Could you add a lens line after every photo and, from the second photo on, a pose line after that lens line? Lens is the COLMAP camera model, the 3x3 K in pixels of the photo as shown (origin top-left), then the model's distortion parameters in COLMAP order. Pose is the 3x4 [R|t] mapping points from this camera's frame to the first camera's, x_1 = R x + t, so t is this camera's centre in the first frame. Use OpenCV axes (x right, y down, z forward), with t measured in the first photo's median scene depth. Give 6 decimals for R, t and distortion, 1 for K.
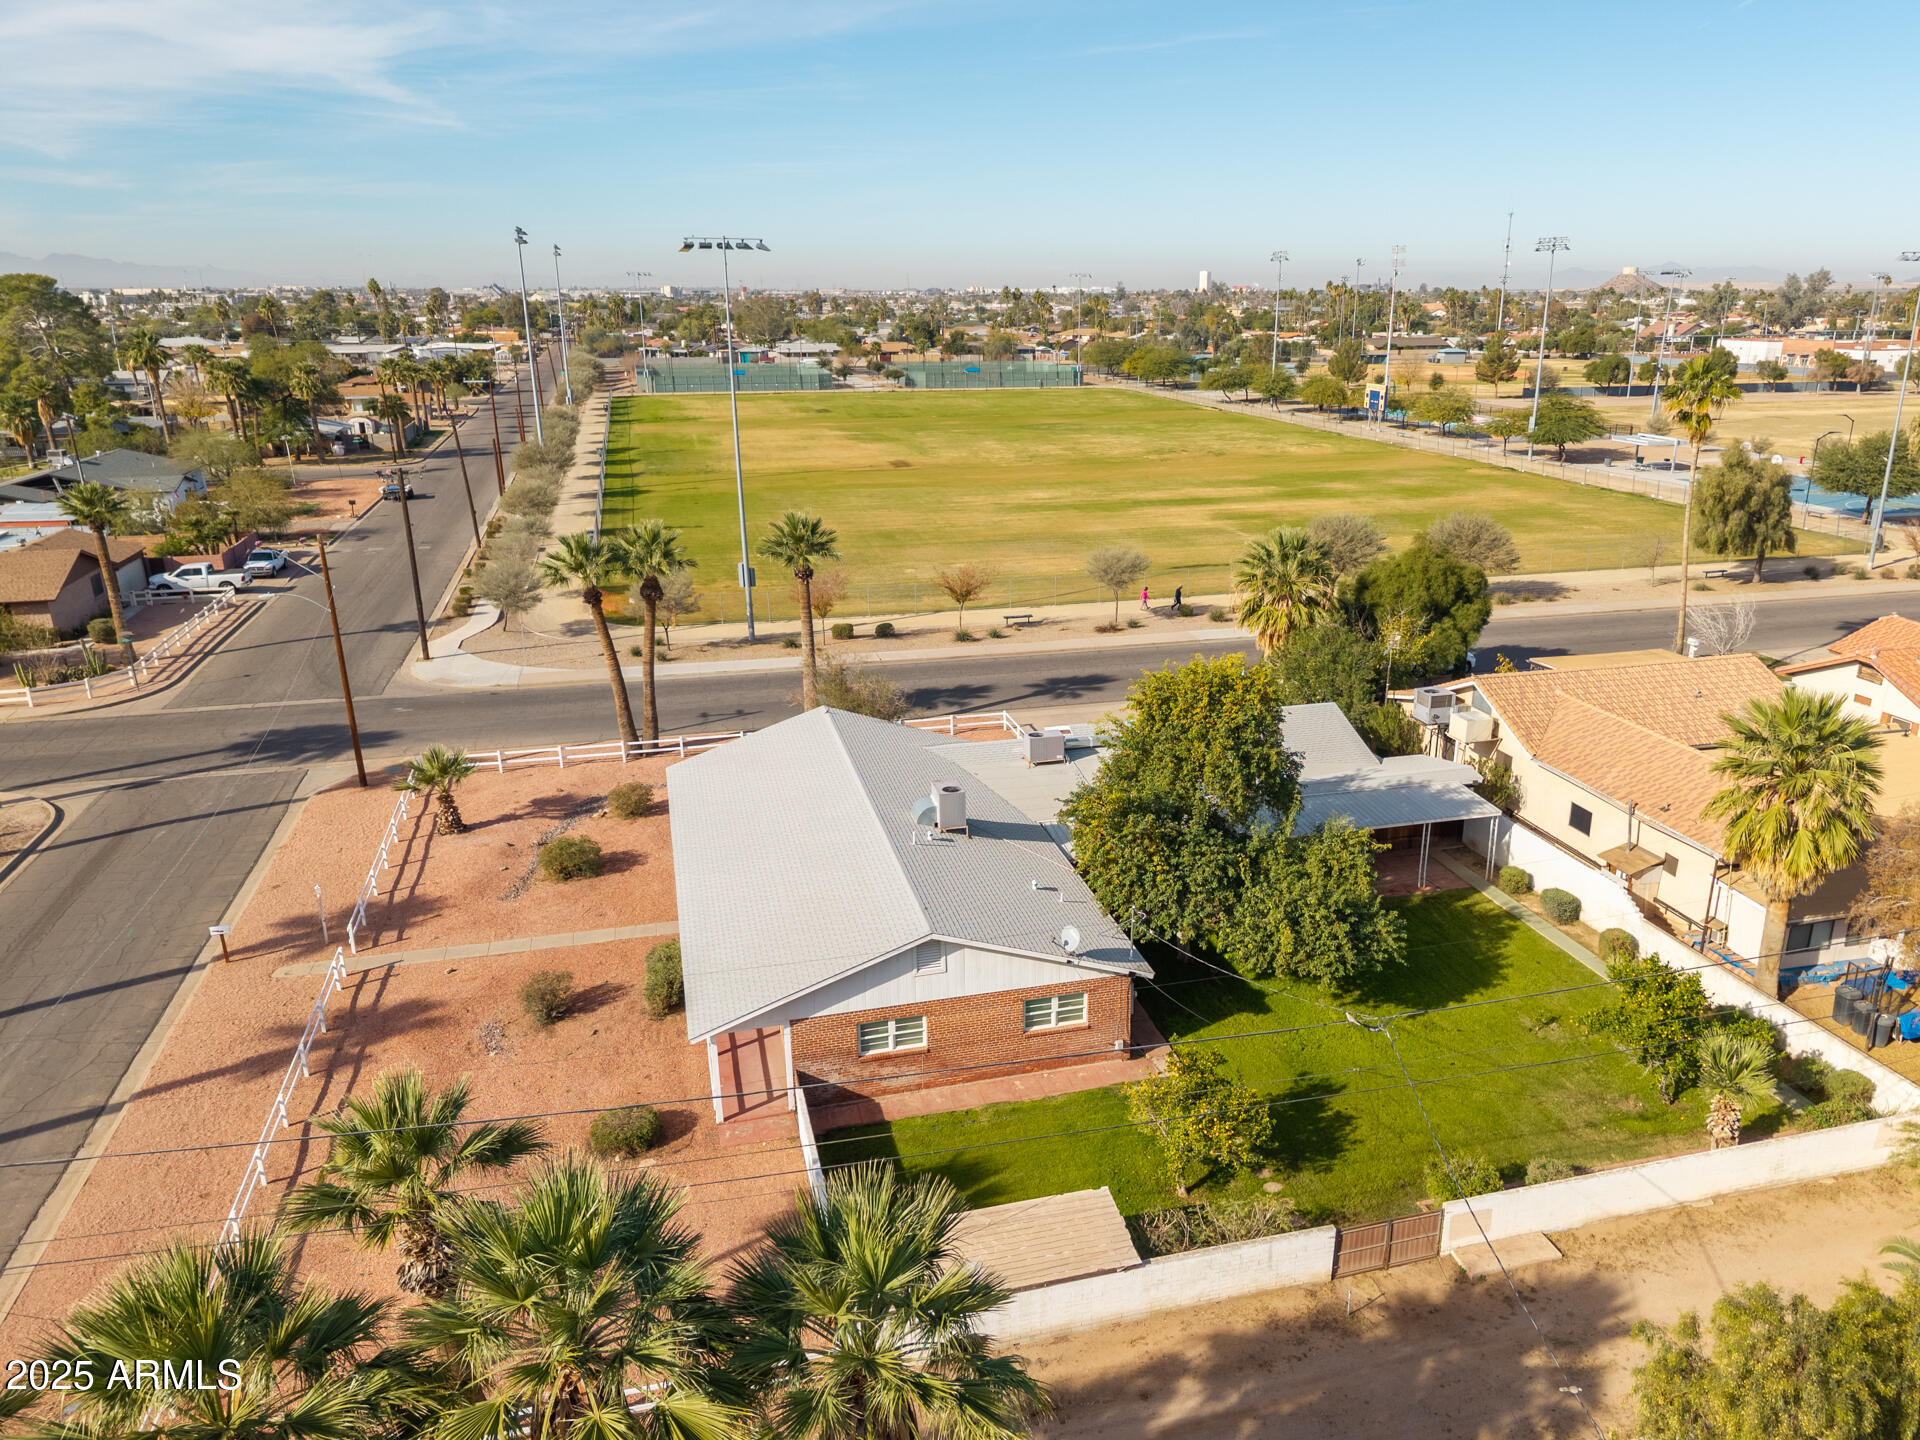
lens RADIAL K [[1397.7, 0, 1039.5], [0, 1397.7, 790.6], [0, 0, 1]] dist [0.018931, -0.016820]
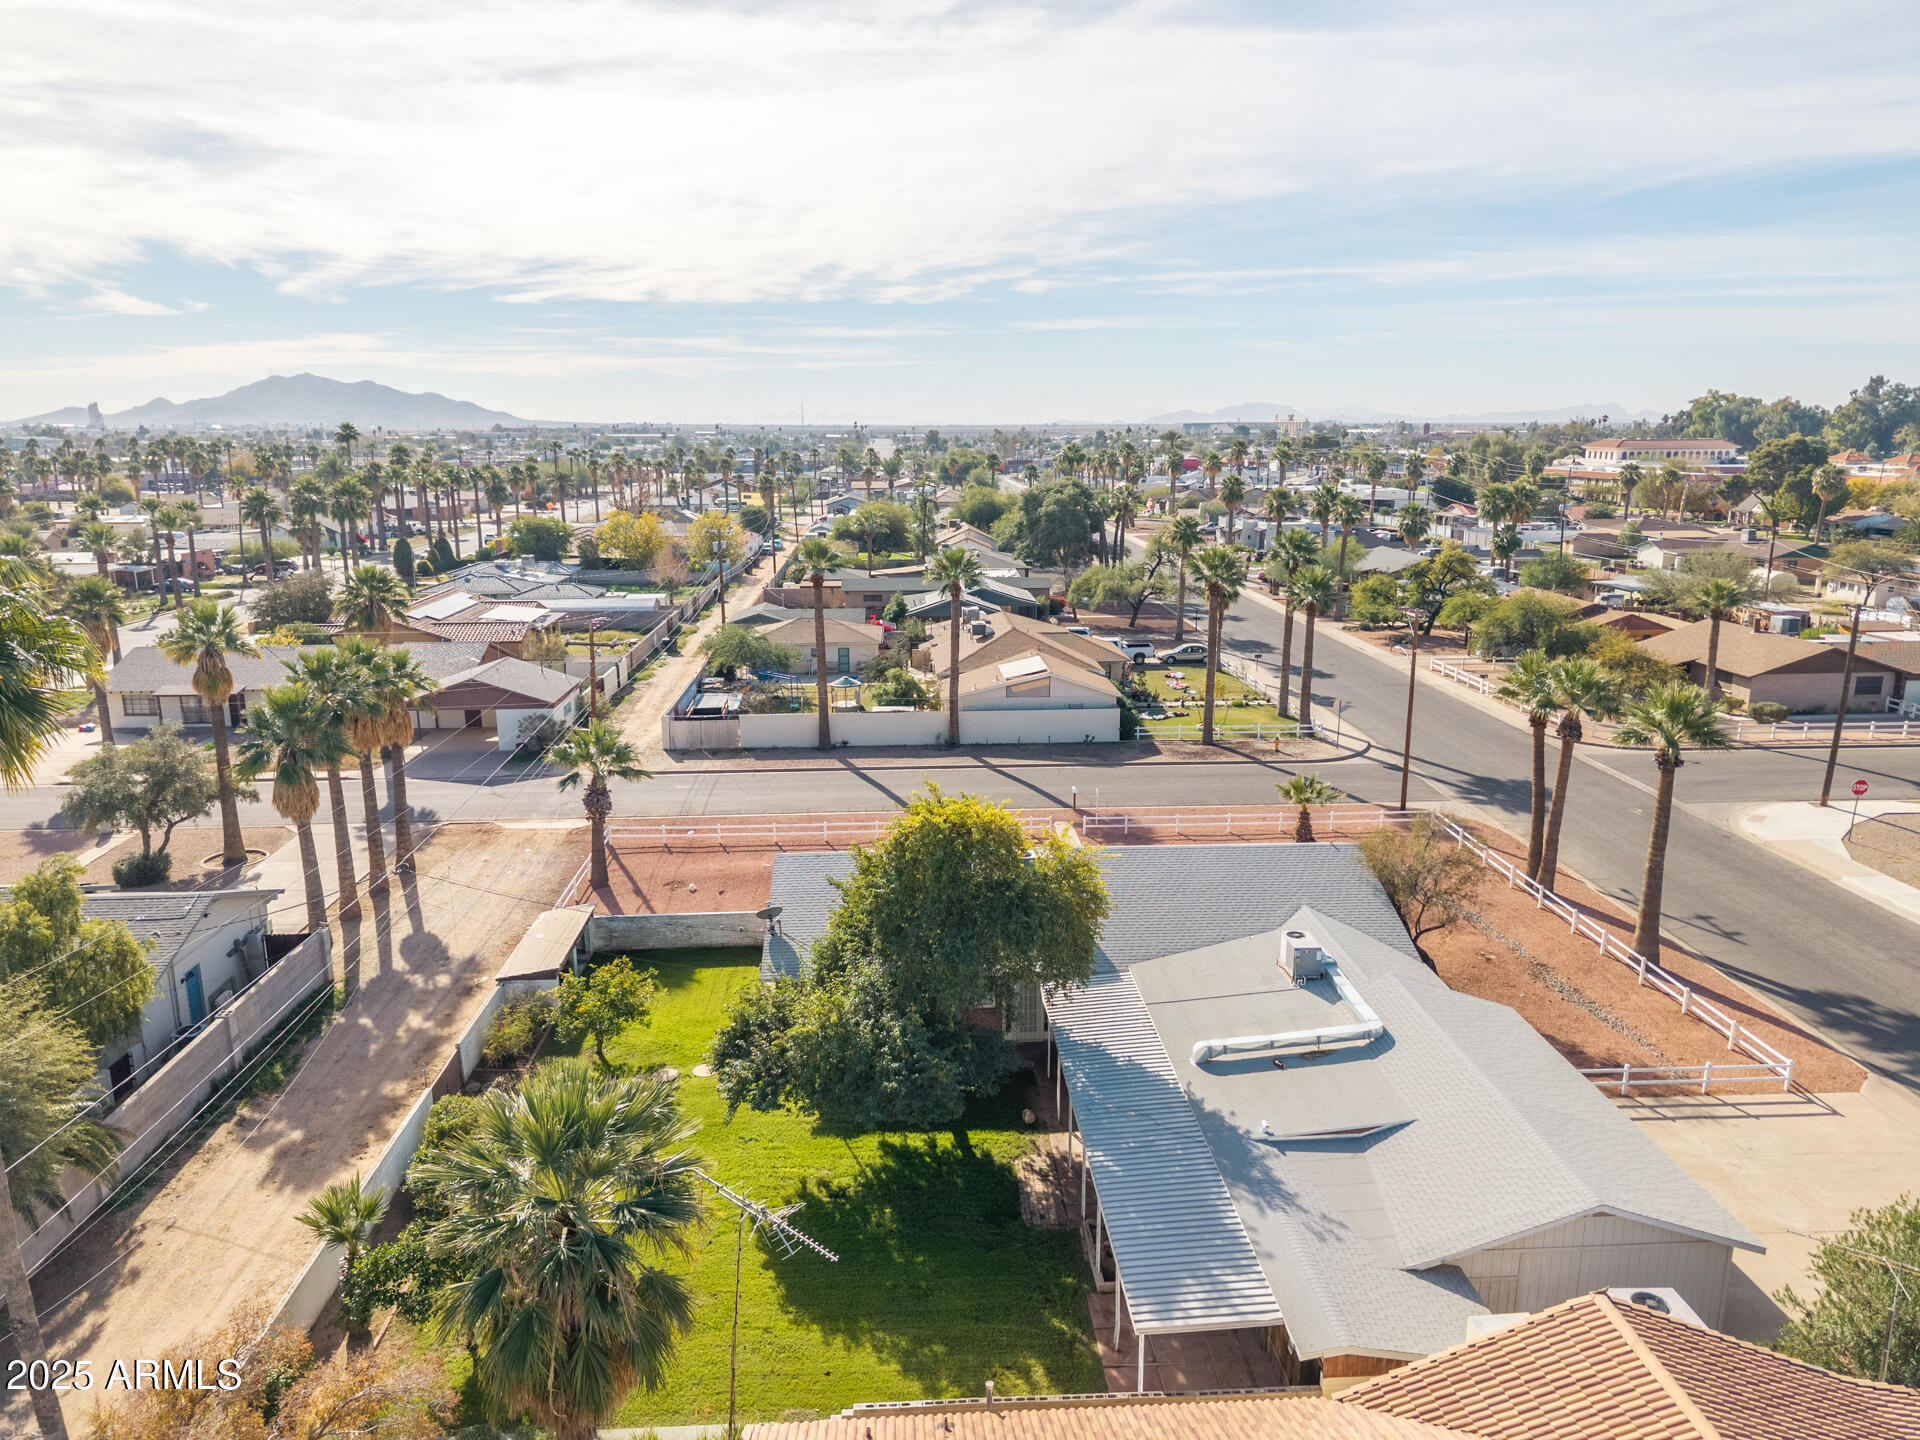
lens RADIAL K [[1276.1, 0, 977.9], [0, 1276.1, 686.3], [0, 0, 1]] dist [0.020720, -0.021089]
pose [[-0.204783, 0.197871, -0.958598, 0.662958], [-0.330394, 0.907900, 0.257987, -0.279260], [0.921360, 0.369547, -0.120547, 0.779484]]
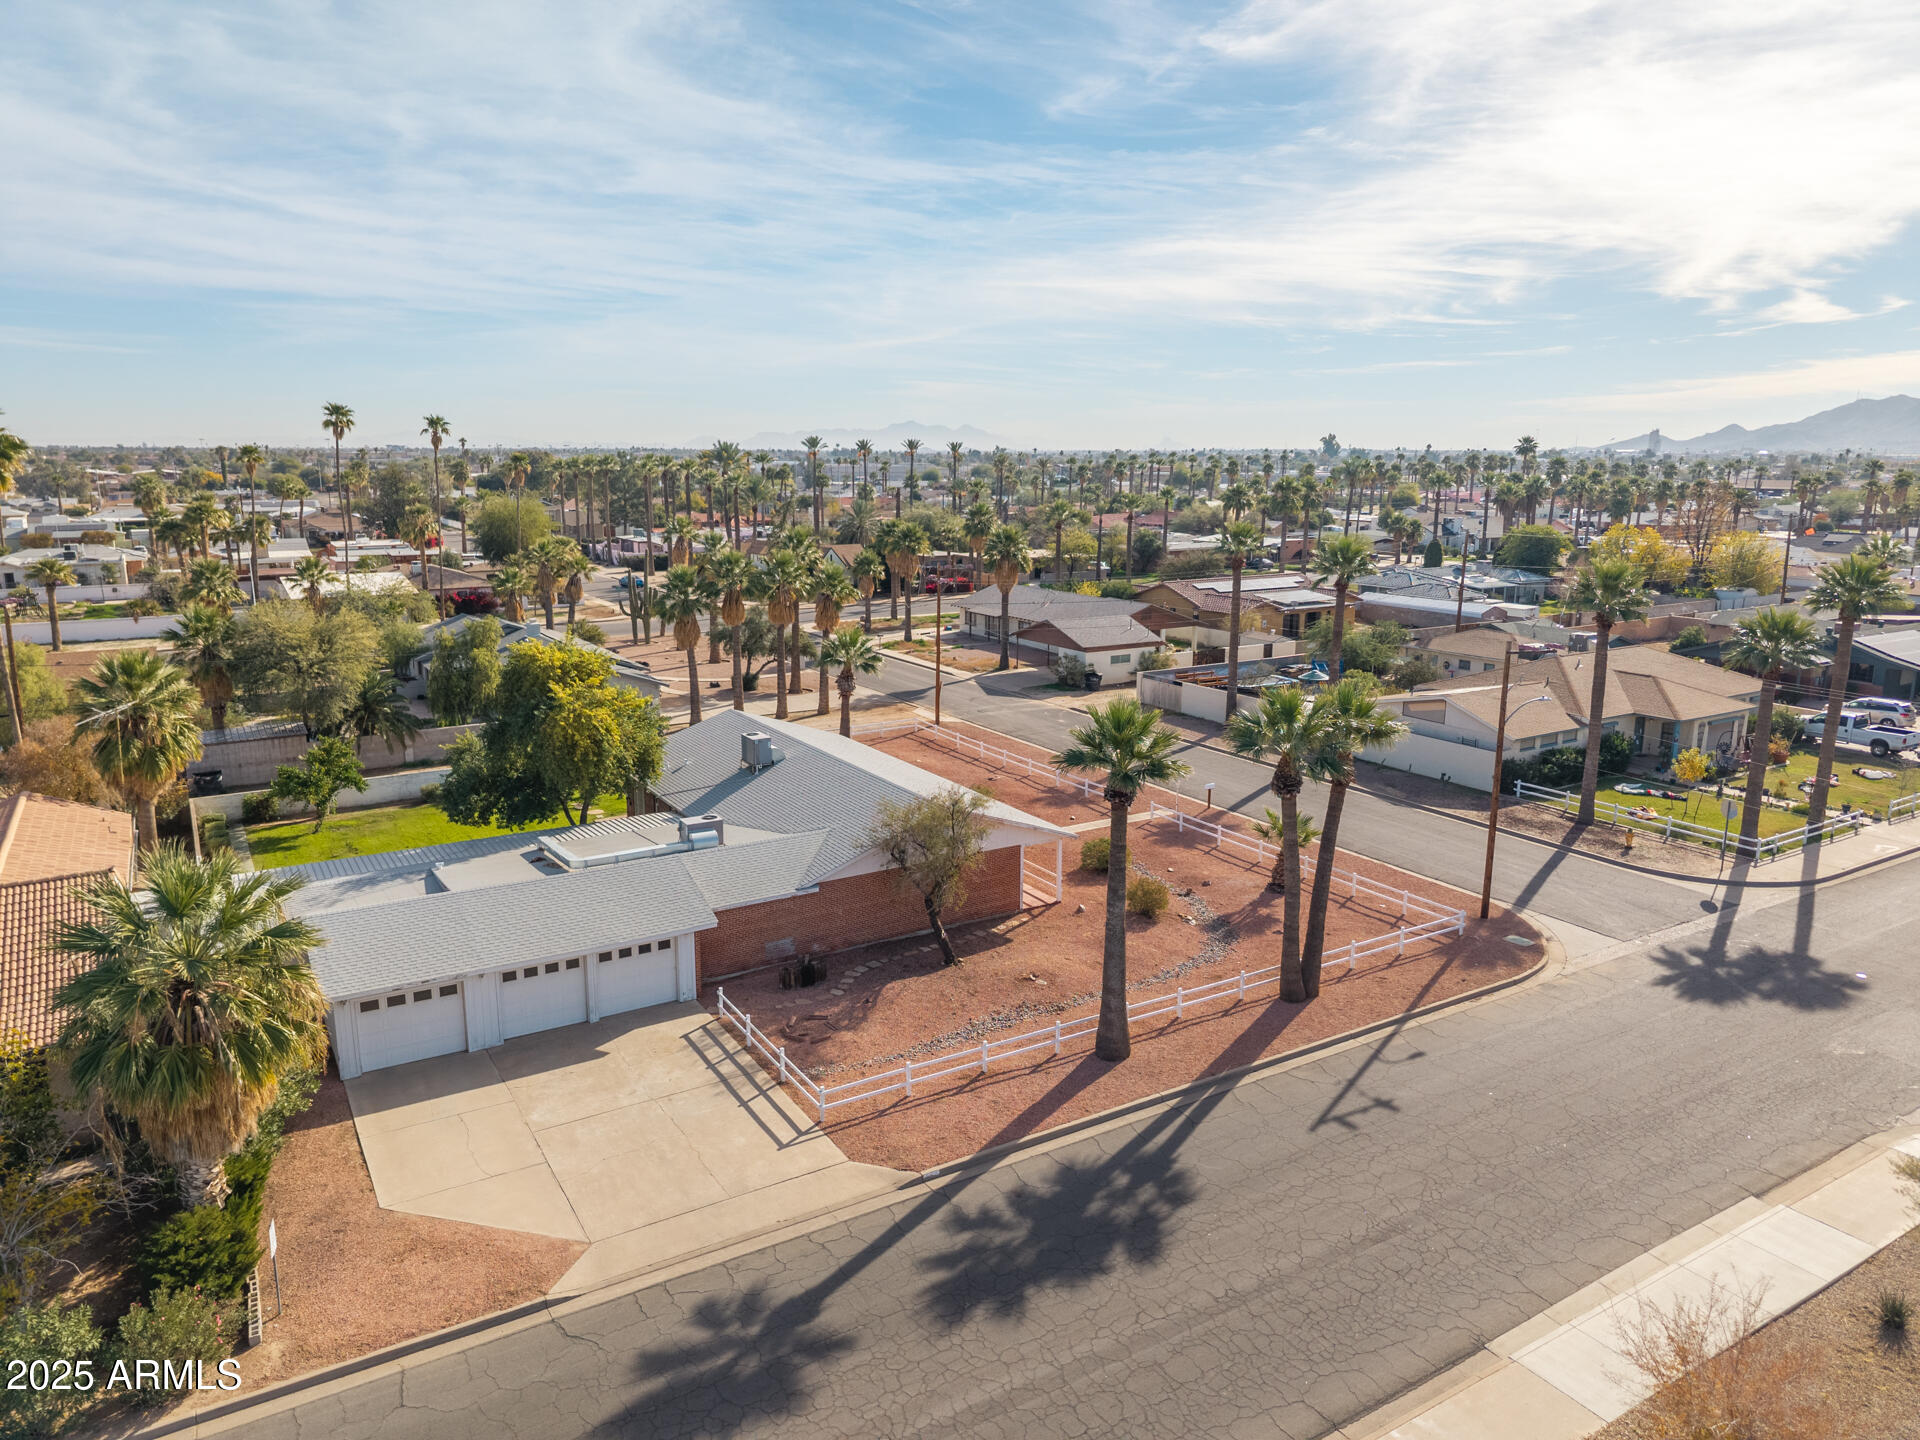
lens RADIAL K [[1276.1, 0, 959.4], [0, 1276.1, 730.5], [0, 0, 1]] dist [0.020720, -0.021089]
pose [[-0.961421, 0.057633, -0.268977, 0.058367], [-0.094671, 0.848753, 0.520246, -0.515495], [0.258278, 0.525640, -0.810552, 1.561353]]
